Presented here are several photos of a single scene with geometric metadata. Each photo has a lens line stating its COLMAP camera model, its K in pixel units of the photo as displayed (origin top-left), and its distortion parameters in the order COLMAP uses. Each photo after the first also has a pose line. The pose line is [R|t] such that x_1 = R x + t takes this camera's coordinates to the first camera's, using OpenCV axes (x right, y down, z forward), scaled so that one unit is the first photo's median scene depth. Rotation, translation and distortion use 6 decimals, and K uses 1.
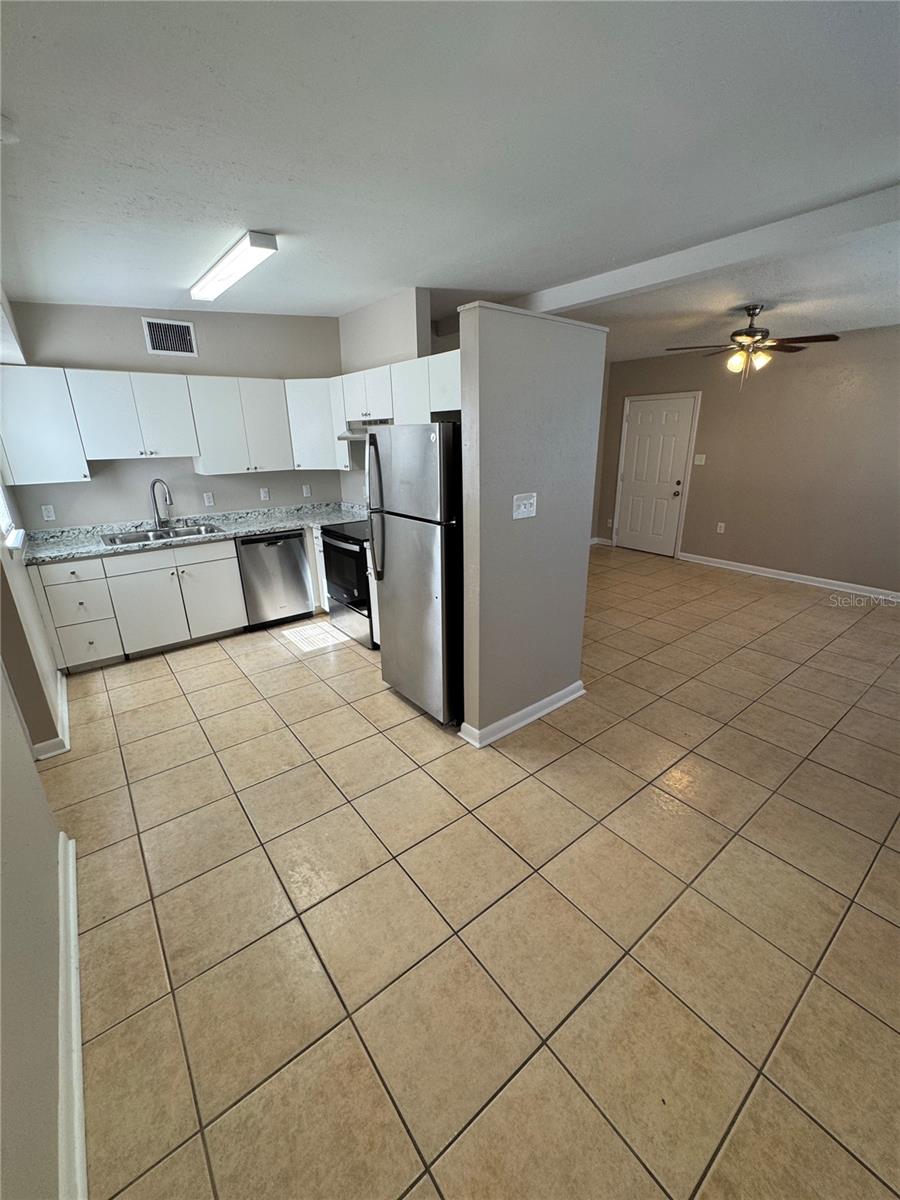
lens RADIAL K [[482.4, 0, 451.5], [0, 482.4, 600.5], [0, 0, 1]] dist [-0.001649, 0.000335]
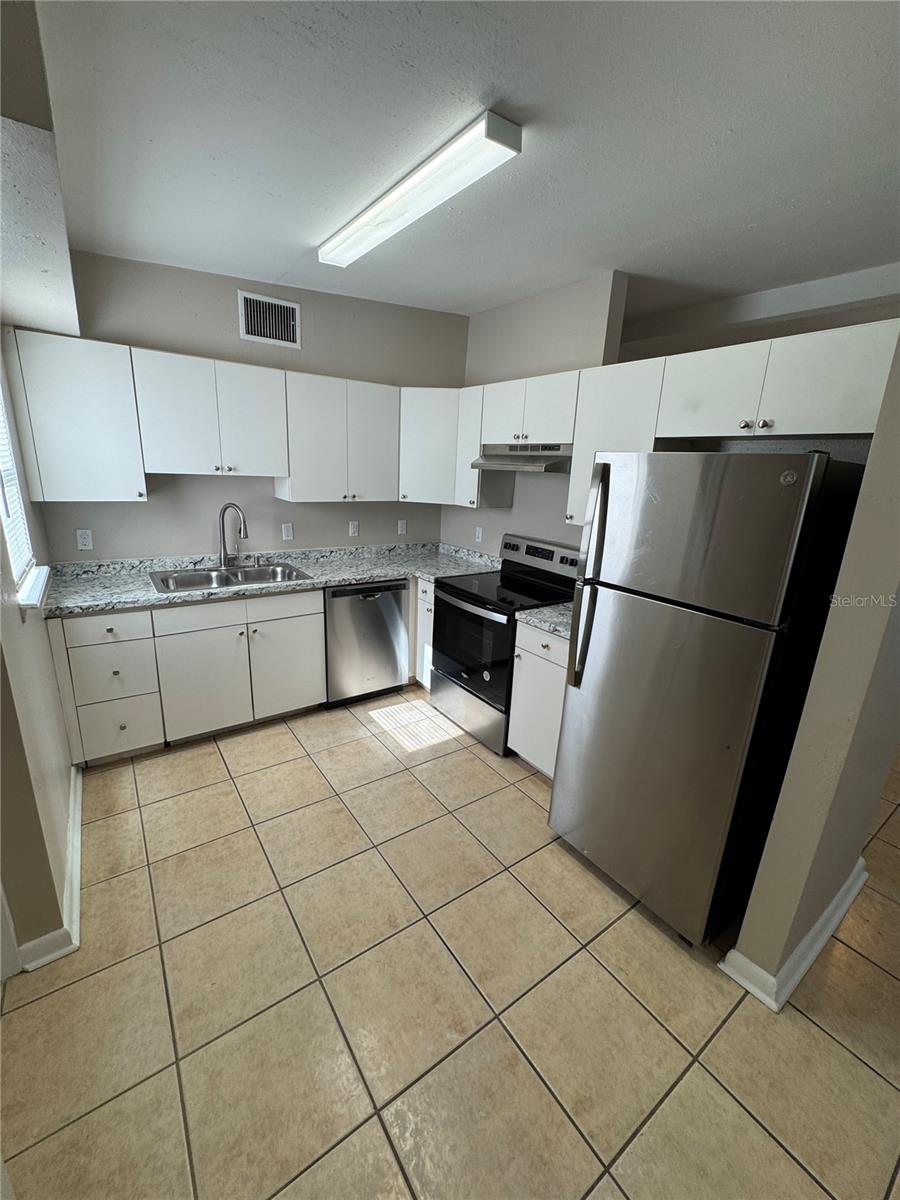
lens RADIAL K [[482.4, 0, 451.5], [0, 482.4, 600.5], [0, 0, 1]] dist [-0.001649, 0.000335]
pose [[0.997178, 0.071321, -0.023421, -0.248229], [-0.072610, 0.995568, -0.059763, -0.084082], [0.019055, 0.061295, 0.997938, 0.275705]]
